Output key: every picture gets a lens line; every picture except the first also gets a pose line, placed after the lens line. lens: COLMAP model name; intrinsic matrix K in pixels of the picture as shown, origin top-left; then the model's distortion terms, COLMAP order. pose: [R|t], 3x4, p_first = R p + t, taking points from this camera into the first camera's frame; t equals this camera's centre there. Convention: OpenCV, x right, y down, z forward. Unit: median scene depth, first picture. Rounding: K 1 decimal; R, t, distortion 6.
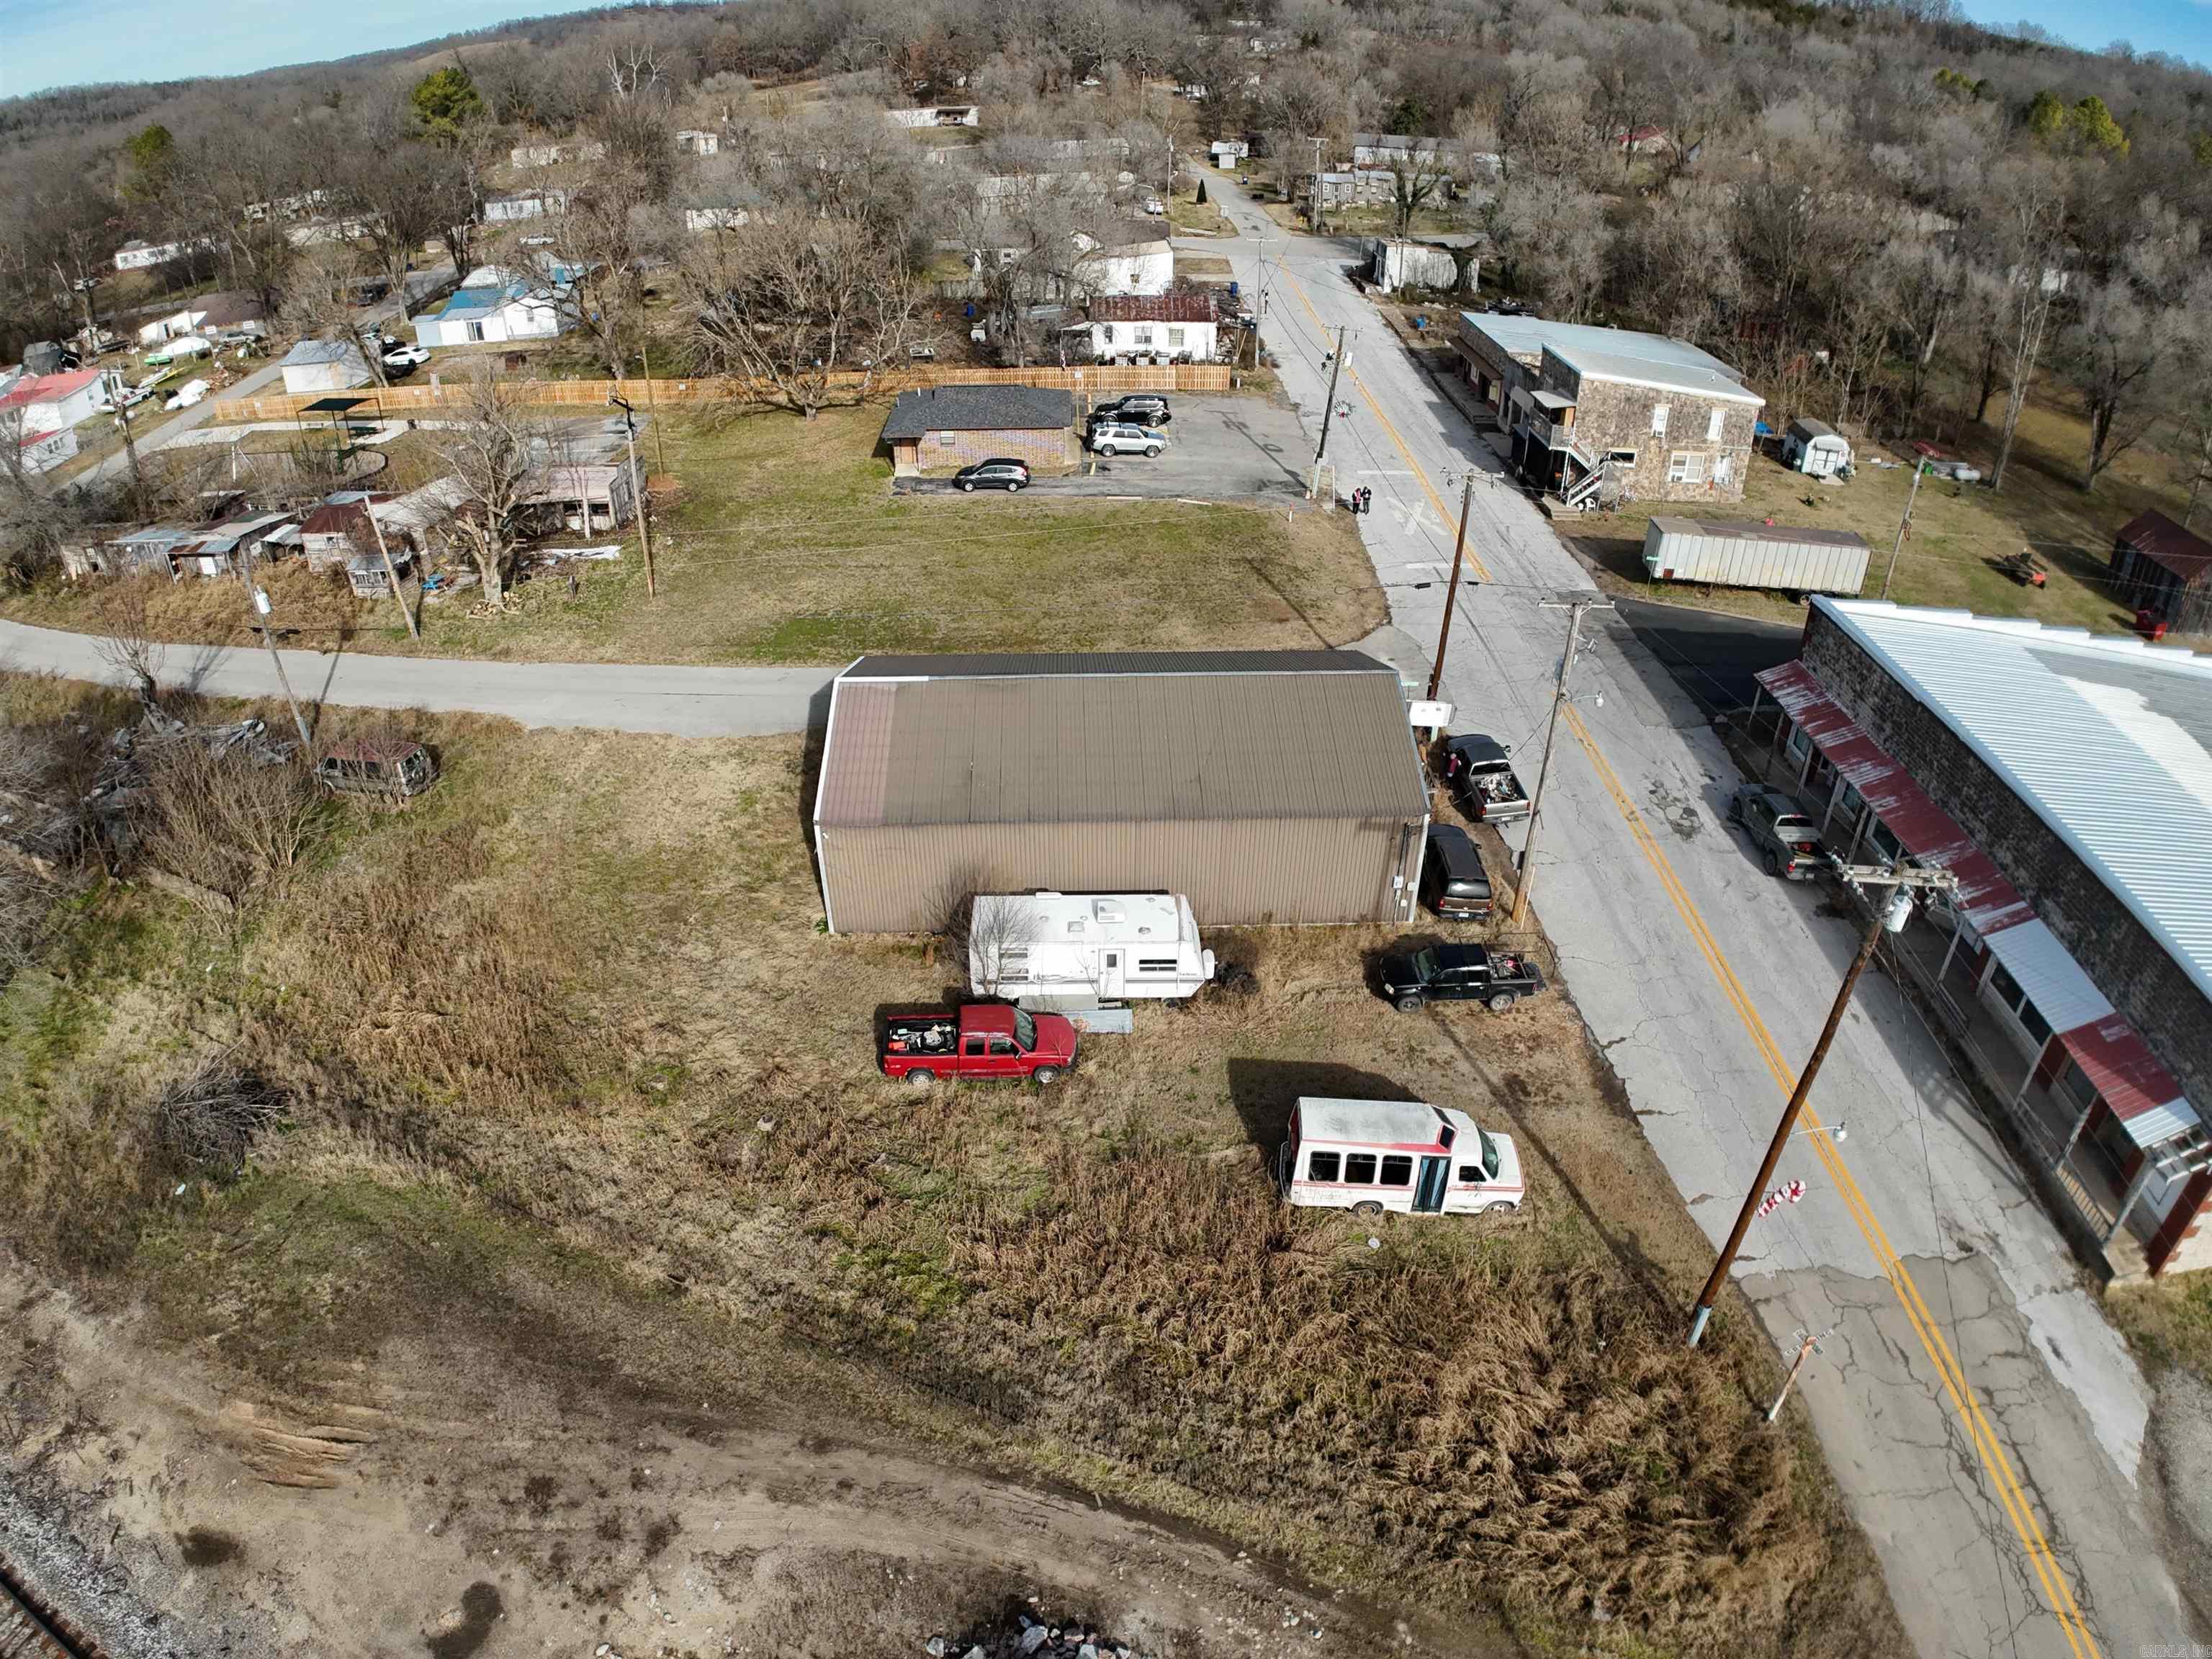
lens RADIAL K [[1340.9, 0, 1106.0], [0, 1340.9, 829.5], [0, 0, 1]] dist [-0.181624, 0.017439]
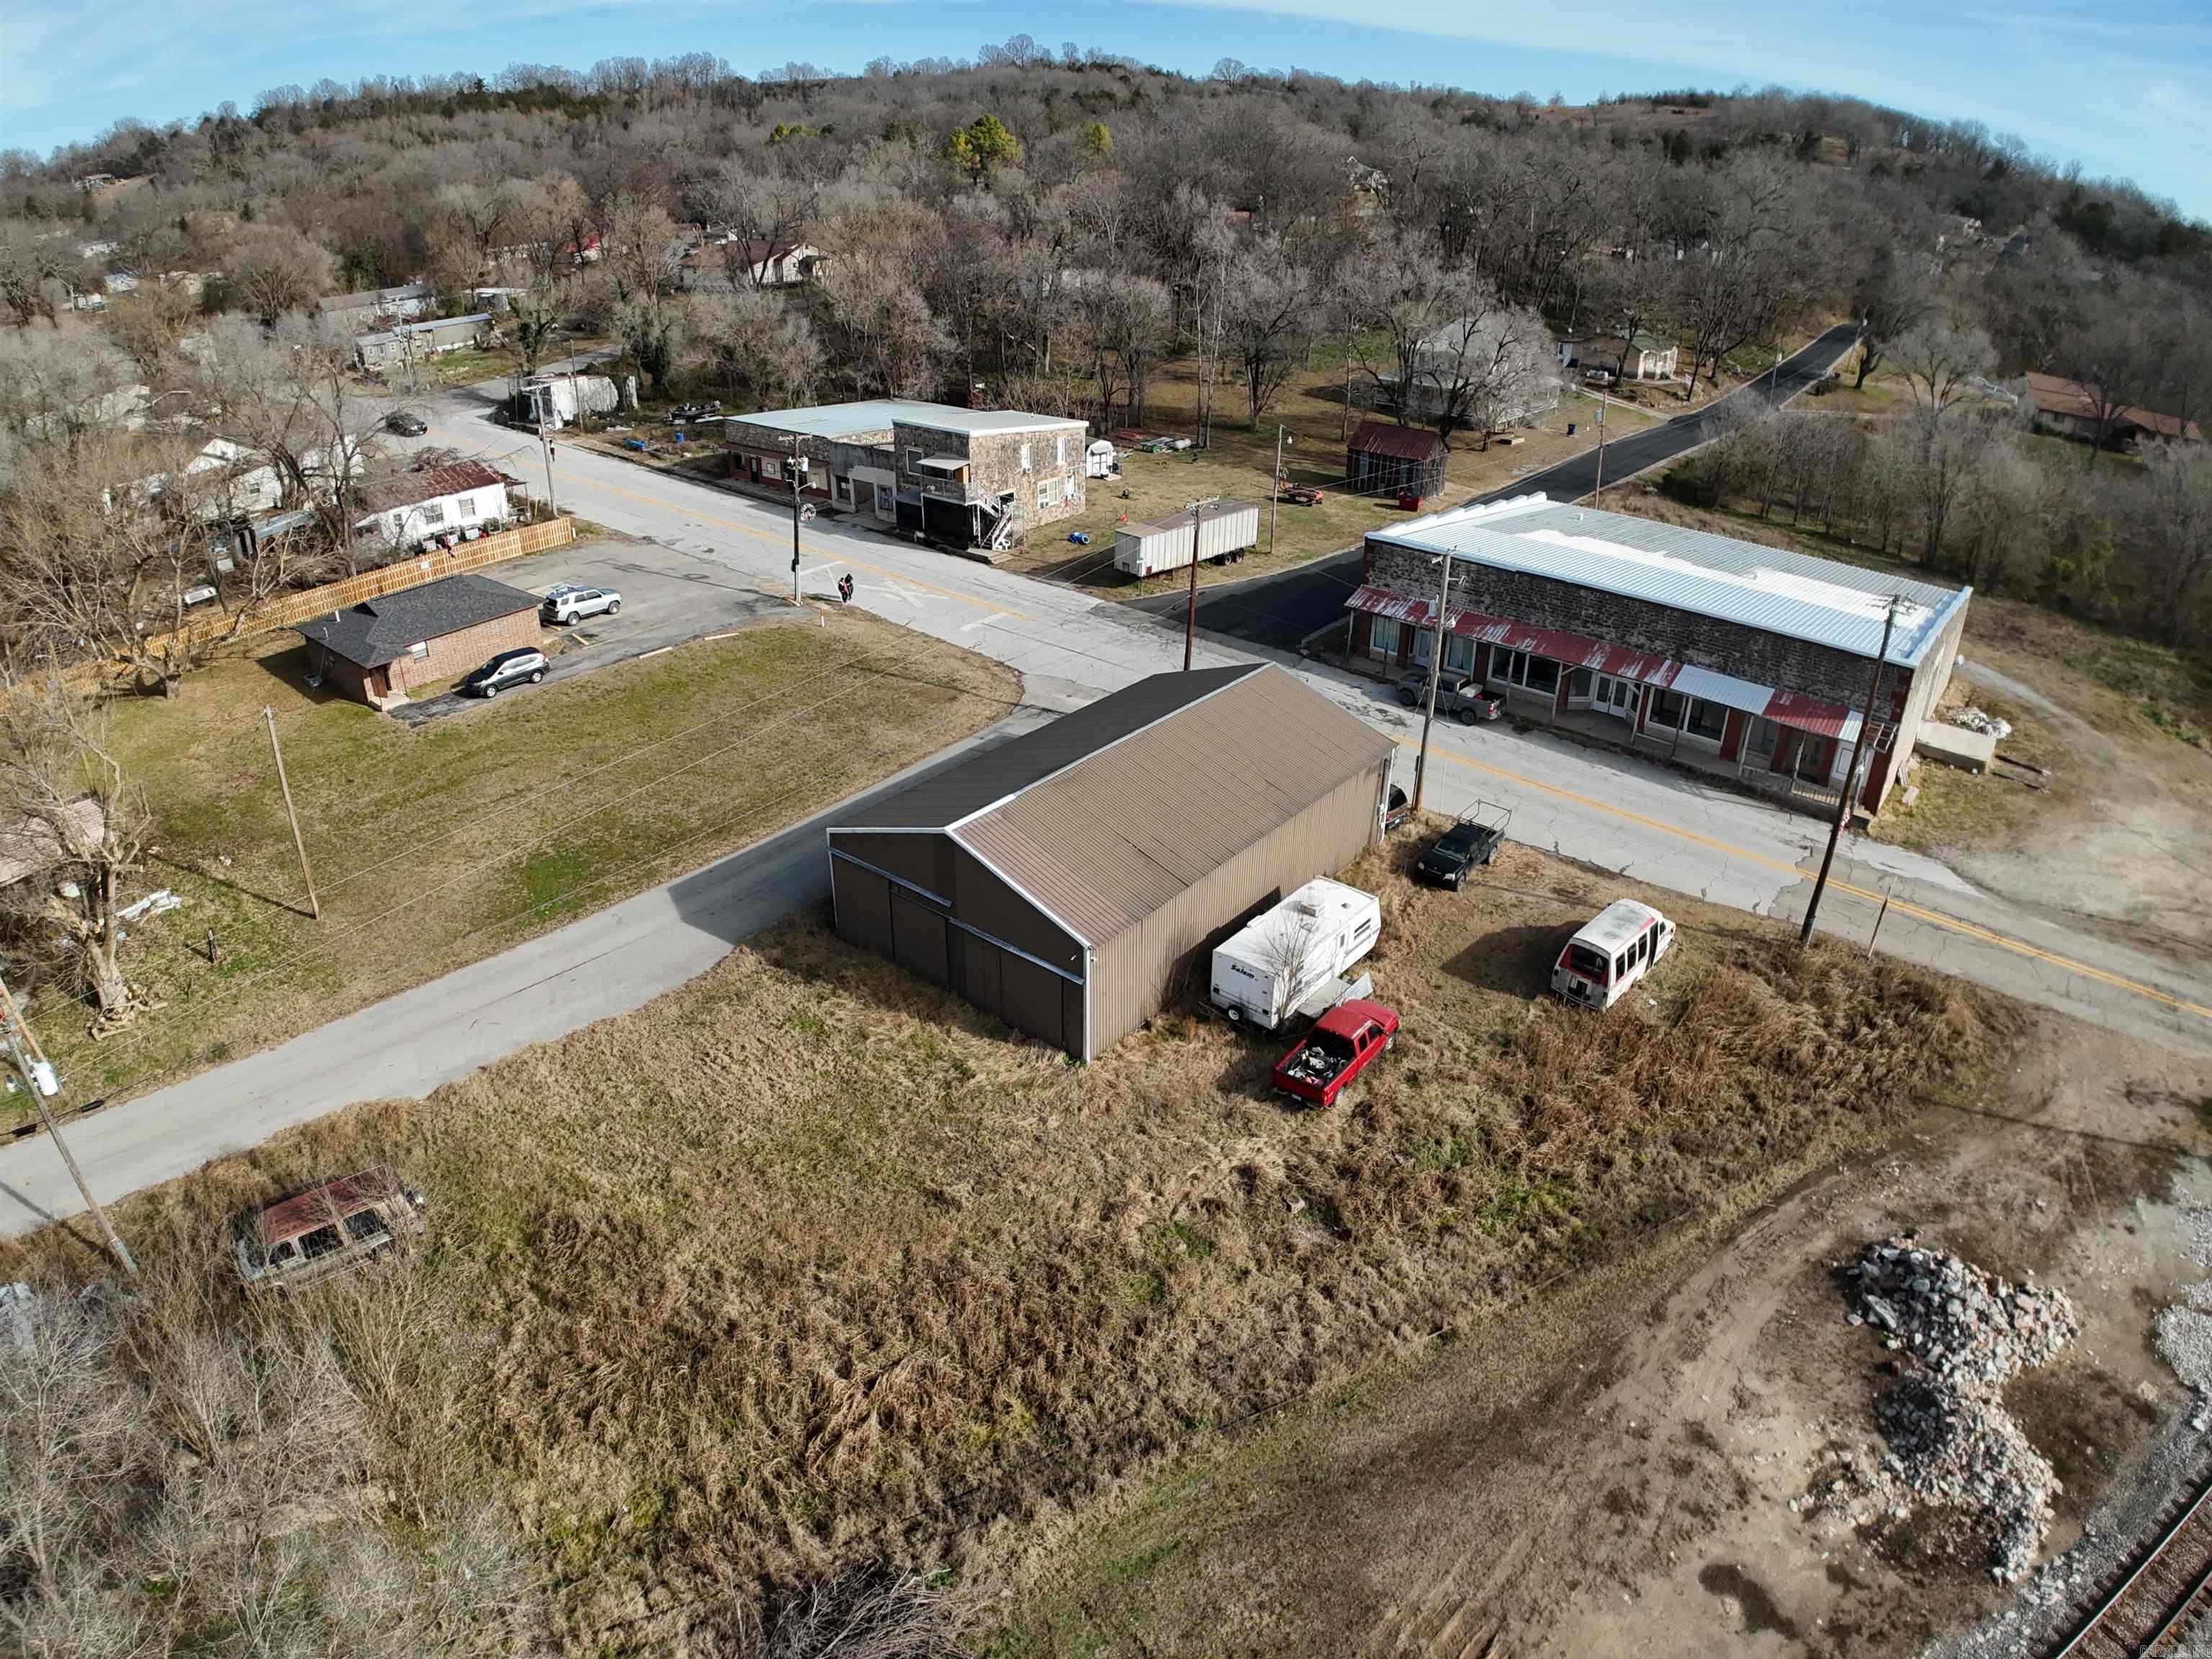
lens RADIAL K [[1339.4, 0, 1106.0], [0, 1339.4, 829.5], [0, 0, 1]] dist [-0.161379, -0.015997]
pose [[0.651757, -0.350879, 0.672381, -0.442276], [0.404349, 0.910799, 0.083350, -0.084402], [-0.641650, 0.217553, 0.735497, 0.140189]]
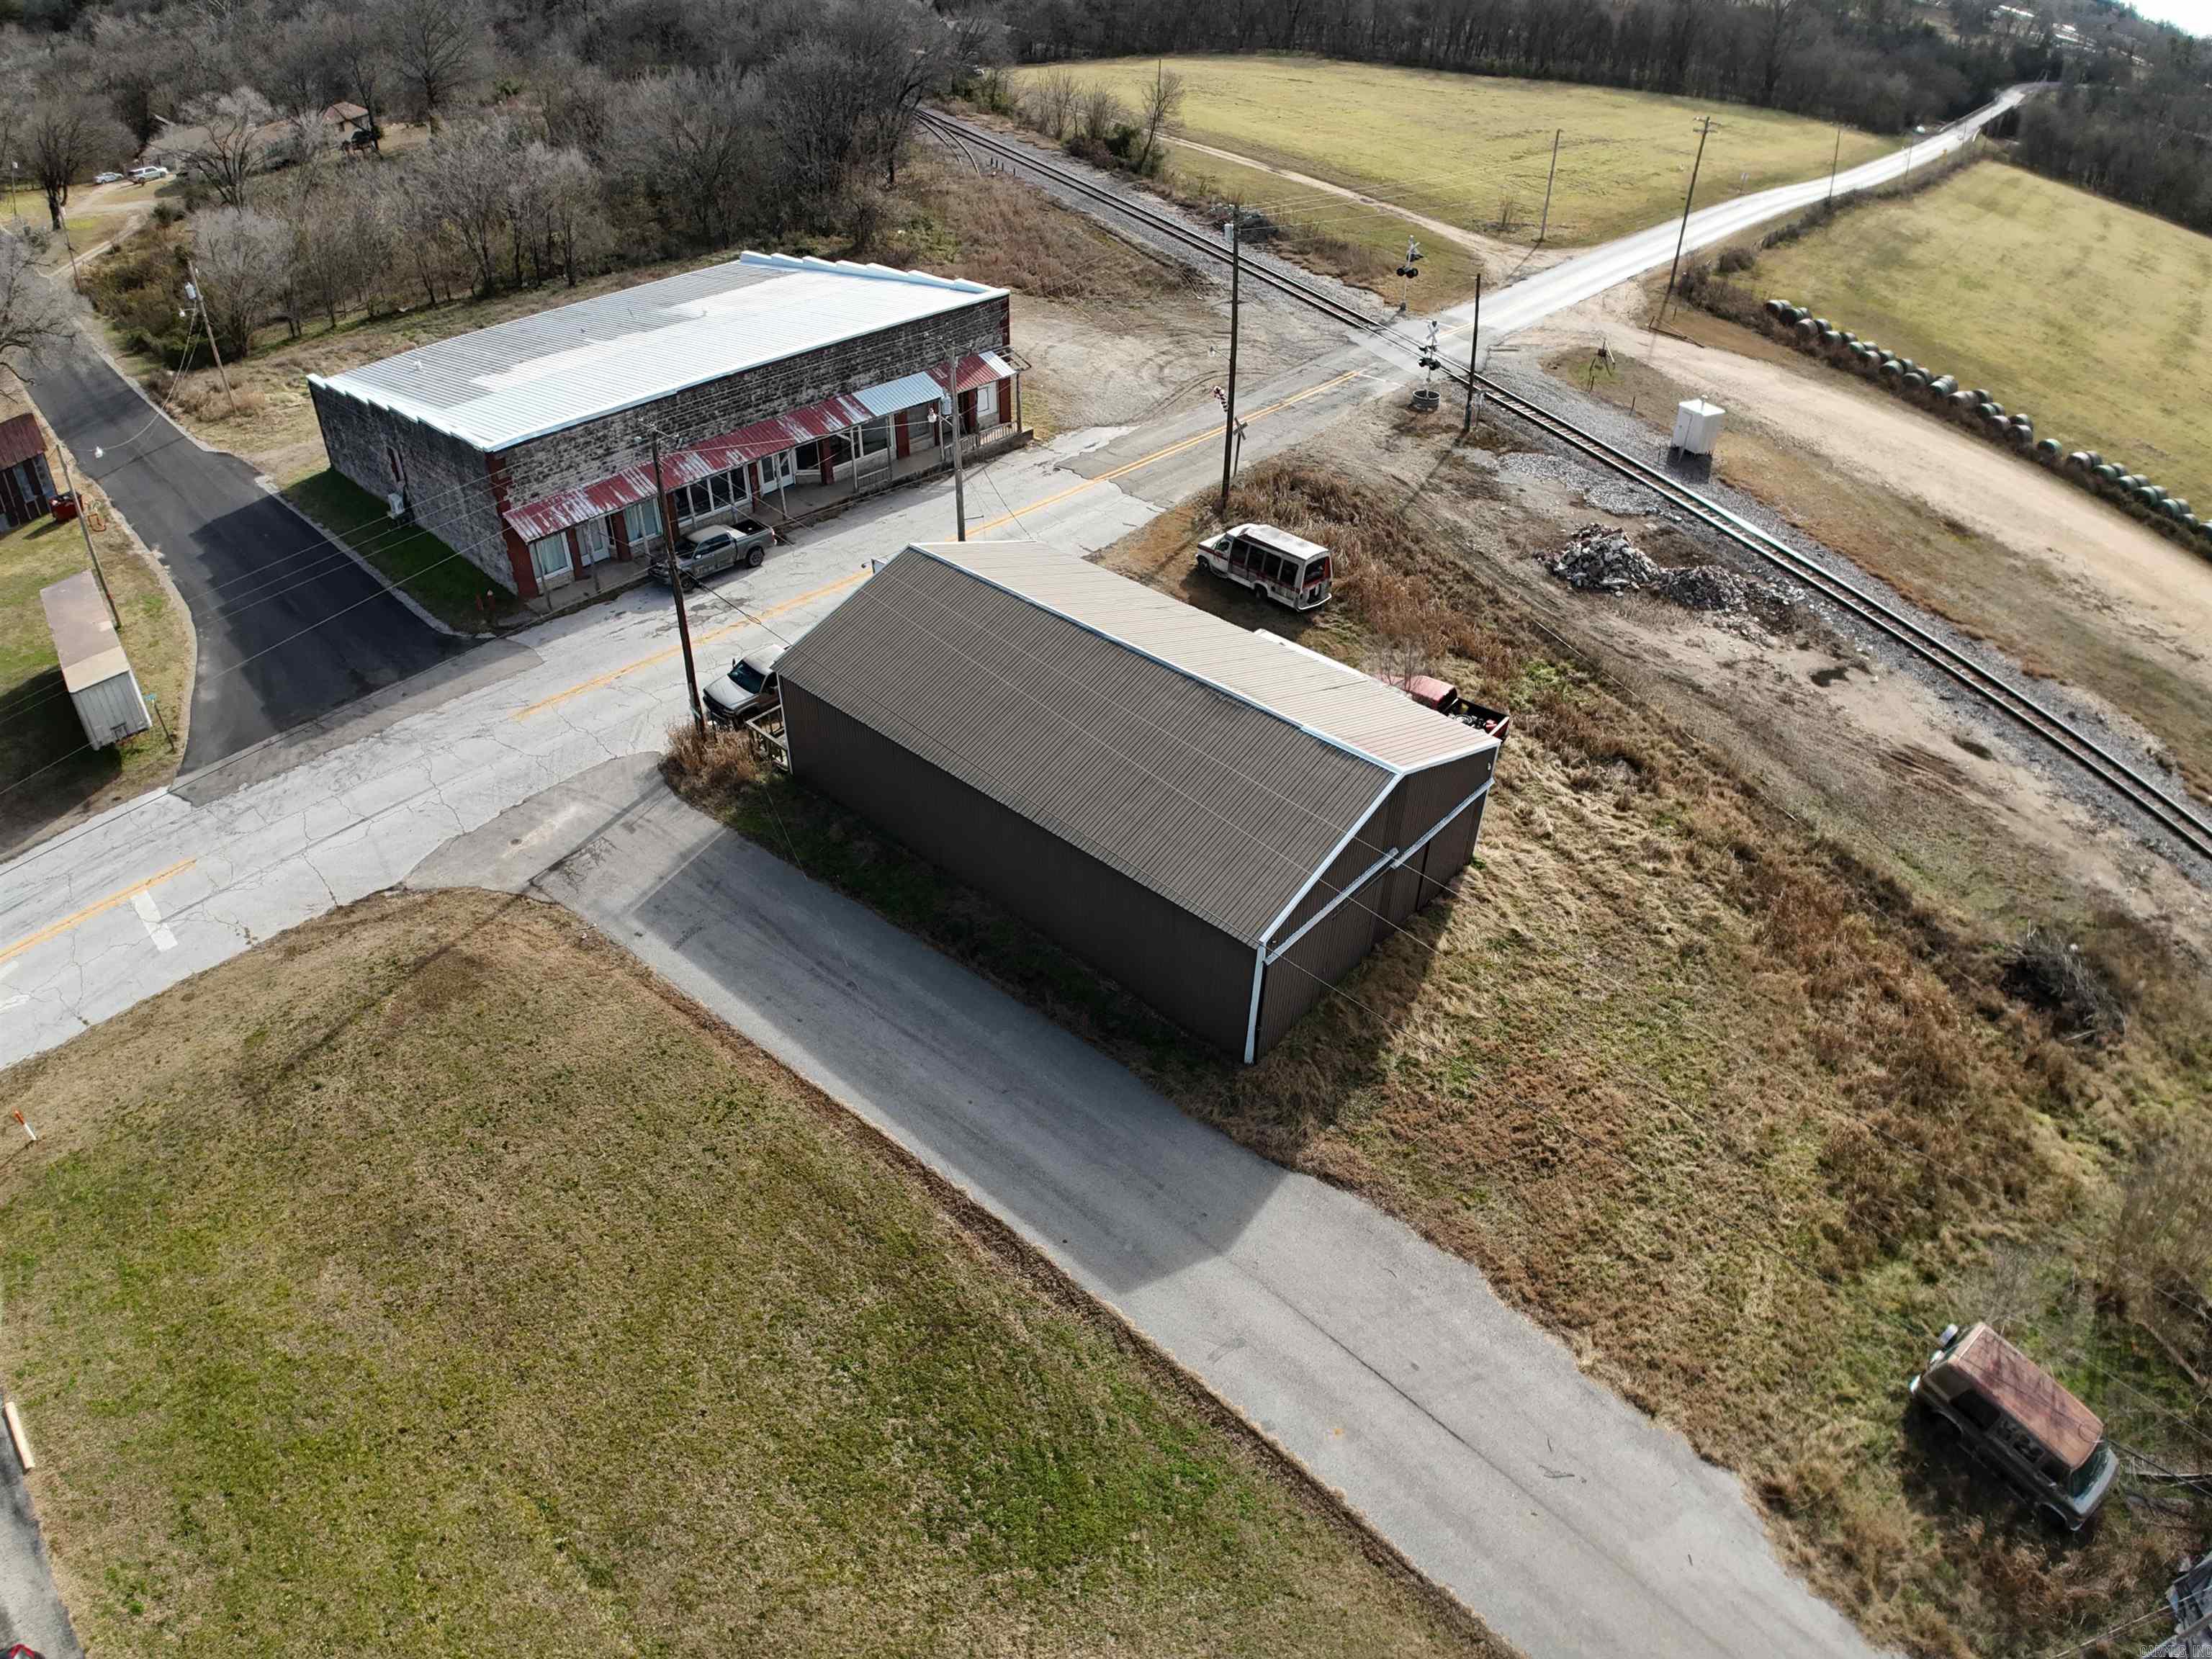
lens RADIAL K [[1340.9, 0, 1106.0], [0, 1340.9, 829.5], [0, 0, 1]] dist [-0.181624, 0.017439]
pose [[-0.726237, -0.430466, 0.535984, -0.292201], [0.353927, 0.434274, 0.828337, -0.461739], [-0.589335, 0.791268, -0.163032, 0.732229]]
